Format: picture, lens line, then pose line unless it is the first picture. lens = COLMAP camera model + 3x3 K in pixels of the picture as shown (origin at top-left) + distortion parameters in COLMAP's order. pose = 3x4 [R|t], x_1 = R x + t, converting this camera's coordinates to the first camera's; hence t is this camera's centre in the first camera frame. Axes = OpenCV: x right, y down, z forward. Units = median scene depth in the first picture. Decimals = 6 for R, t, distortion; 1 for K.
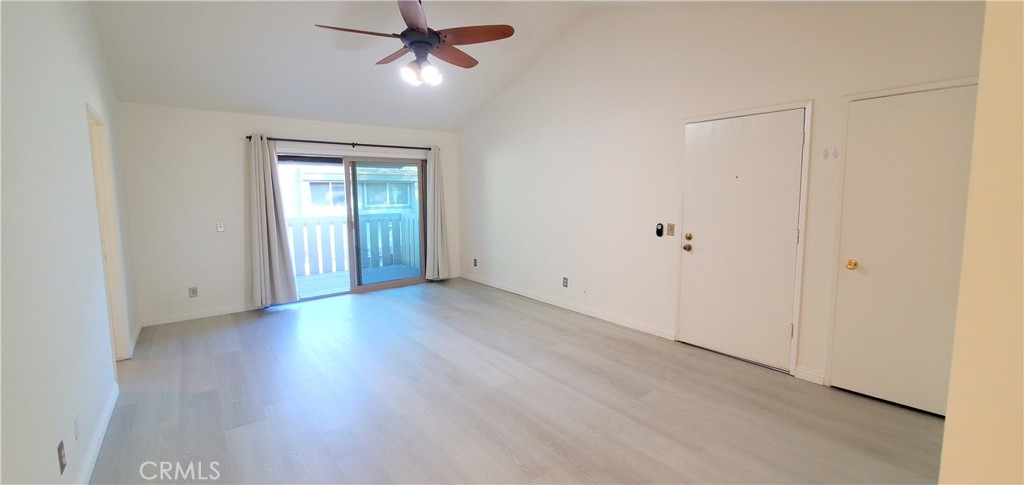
lens RADIAL K [[421.5, 0, 513.7], [0, 421.5, 236.8], [0, 0, 1]] dist [0.000734, -0.000166]
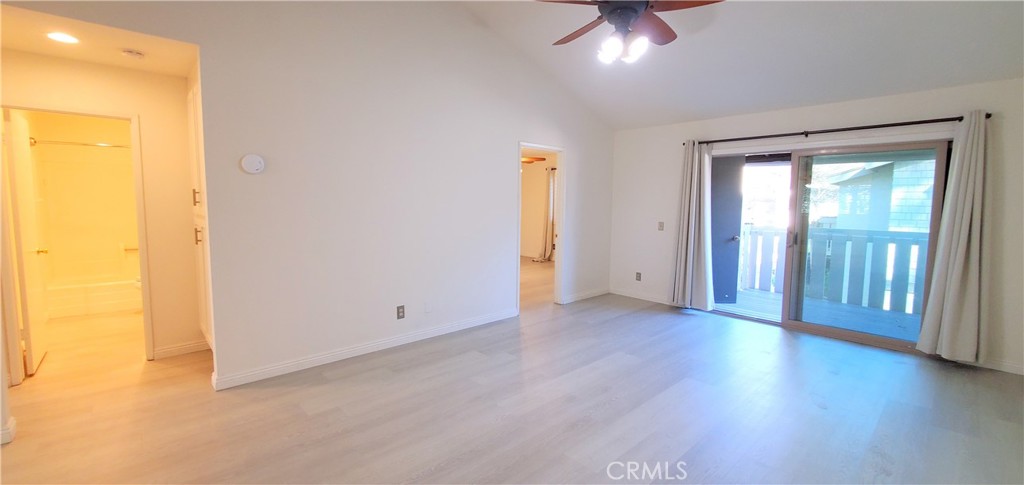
lens RADIAL K [[421.5, 0, 504.7], [0, 421.5, 240.6], [0, 0, 1]] dist [0.000734, -0.000166]
pose [[0.041123, 0.105870, -0.993529, 0.165729], [-0.113755, 0.988401, 0.100615, -0.020711], [0.992657, 0.108882, 0.052689, 0.204631]]
